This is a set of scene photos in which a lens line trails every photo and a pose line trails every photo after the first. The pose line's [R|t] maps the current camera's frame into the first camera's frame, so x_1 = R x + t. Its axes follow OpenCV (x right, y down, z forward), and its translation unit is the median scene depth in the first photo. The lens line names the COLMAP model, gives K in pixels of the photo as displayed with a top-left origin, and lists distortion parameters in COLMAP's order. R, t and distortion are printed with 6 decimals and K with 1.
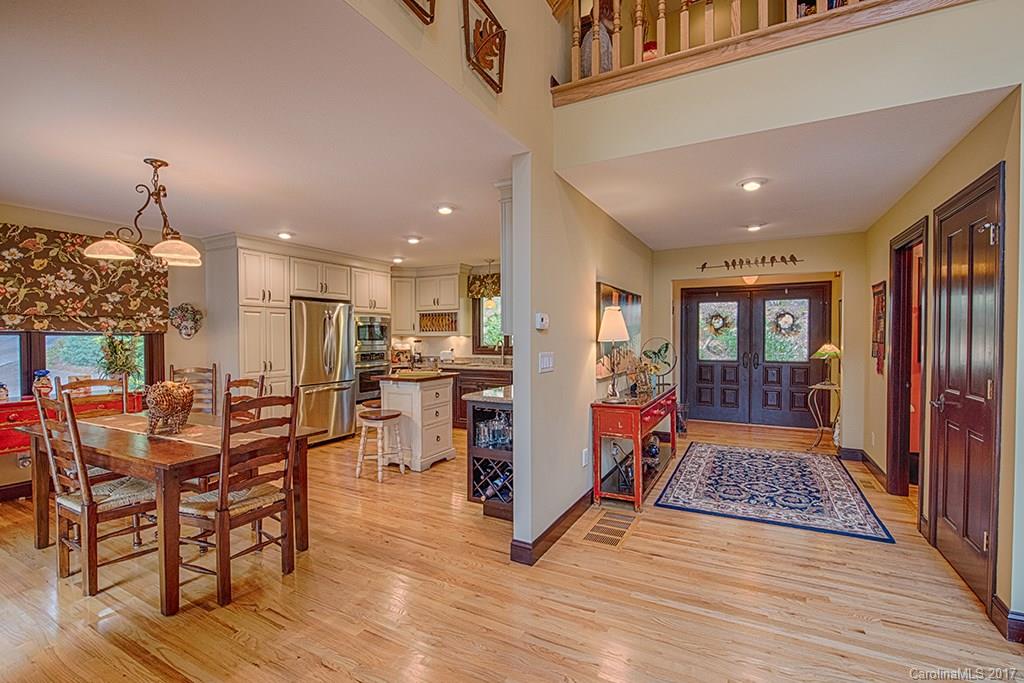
lens RADIAL K [[468.0, 0, 512.0], [0, 468.0, 341.5], [0, 0, 1]] dist [-0.018891, -0.000496]
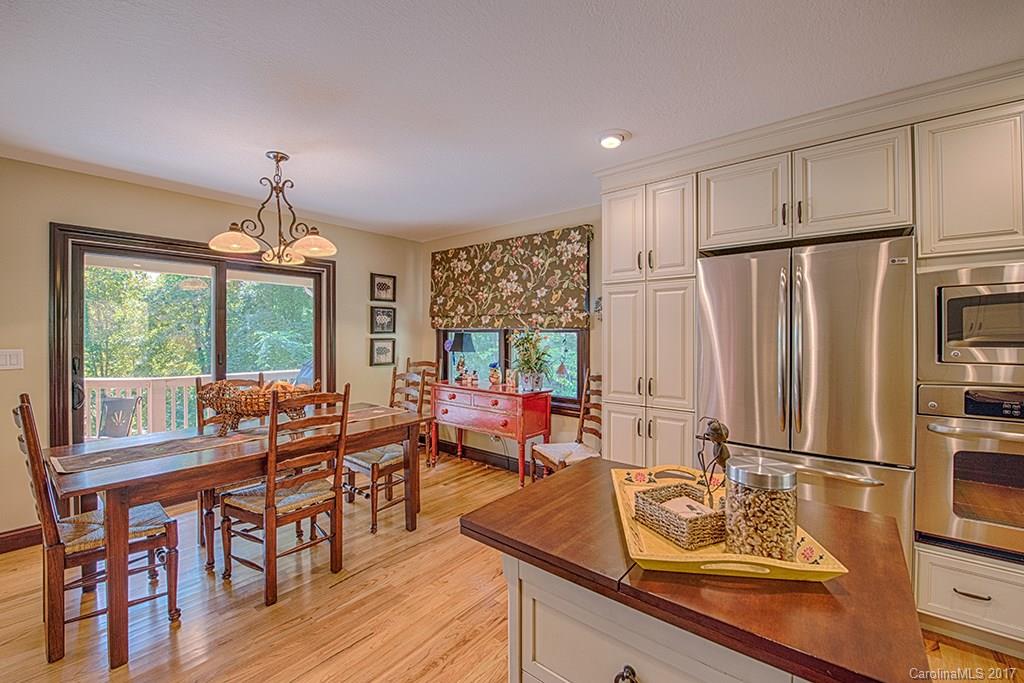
lens RADIAL K [[418.5, 0, 520.7], [0, 418.5, 333.5], [0, 0, 1]] dist [0.000731, 0.000057]
pose [[-0.201808, 0.001286, -0.979424, 0.000750], [-0.009562, 0.999949, 0.003284, -0.011887], [0.979378, 0.010028, -0.201785, 1.065922]]
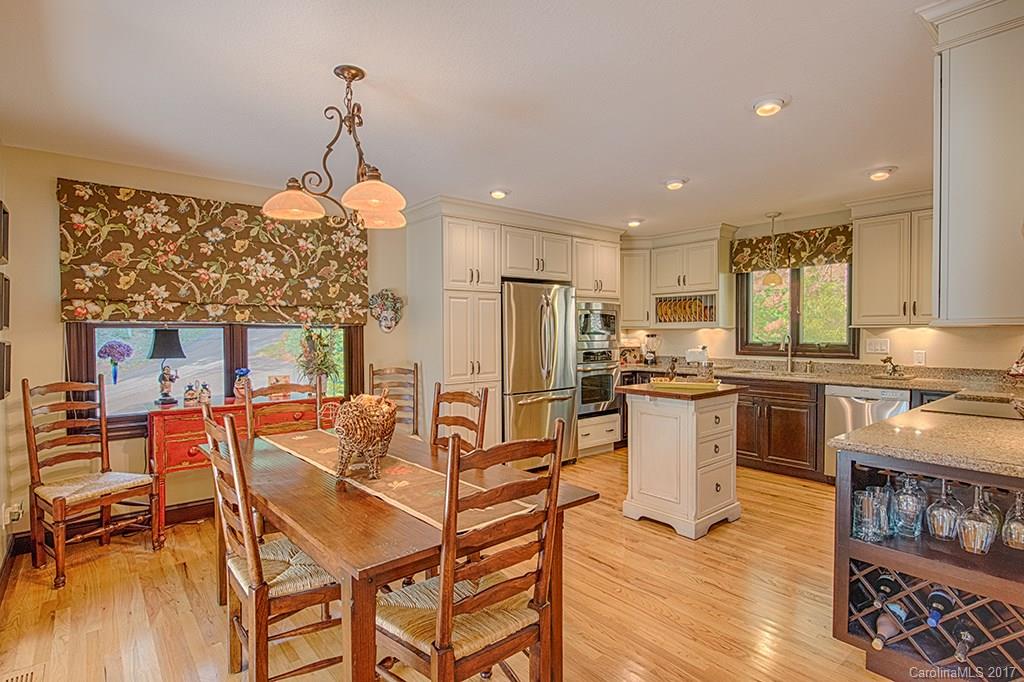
lens RADIAL K [[525.0, 0, 494.8], [0, 525.0, 335.8], [0, 0, 1]] dist [-0.004291, -0.000884]
pose [[0.918419, 0.002903, -0.395598, -0.168609], [-0.002545, 0.999996, 0.001430, -0.001539], [0.395601, -0.000307, 0.918422, 0.236647]]
